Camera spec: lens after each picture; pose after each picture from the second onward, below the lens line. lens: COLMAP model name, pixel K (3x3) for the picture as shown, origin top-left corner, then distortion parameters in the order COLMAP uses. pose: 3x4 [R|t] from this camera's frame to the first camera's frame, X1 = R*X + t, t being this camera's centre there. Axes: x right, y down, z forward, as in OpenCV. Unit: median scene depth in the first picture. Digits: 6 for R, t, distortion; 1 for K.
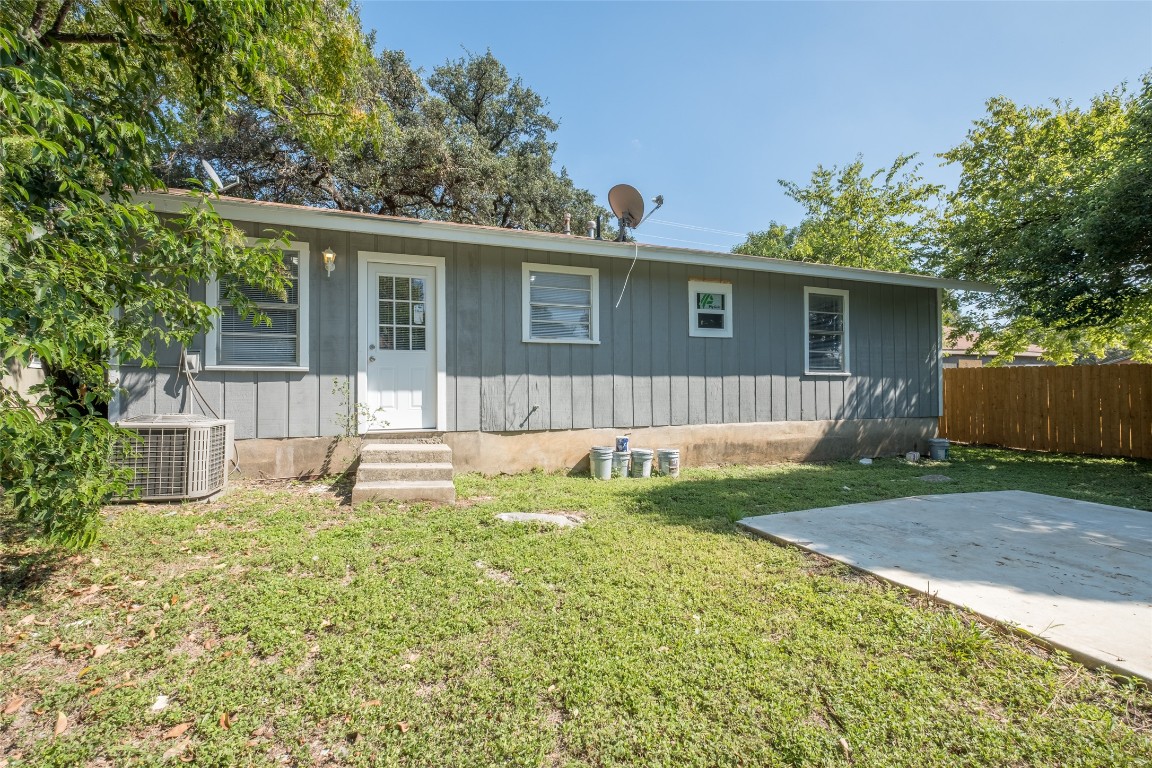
lens RADIAL K [[499.5, 0, 578.1], [0, 499.5, 389.0], [0, 0, 1]] dist [-0.003796, -0.001103]
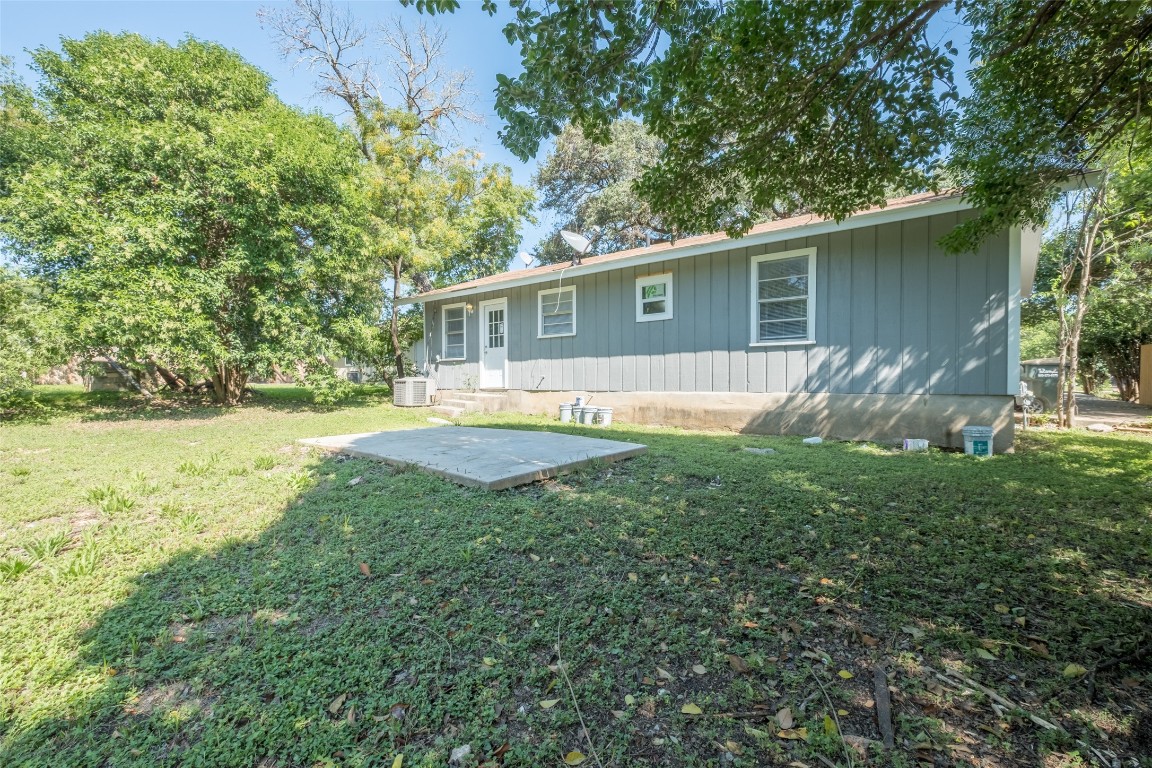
lens RADIAL K [[499.5, 0, 577.6], [0, 499.5, 383.1], [0, 0, 1]] dist [-0.003796, -0.001103]
pose [[0.519409, 0.017405, -0.854349, 1.231979], [0.026723, 0.998973, 0.036598, -0.001012], [0.854108, -0.041840, 0.518410, 0.200452]]
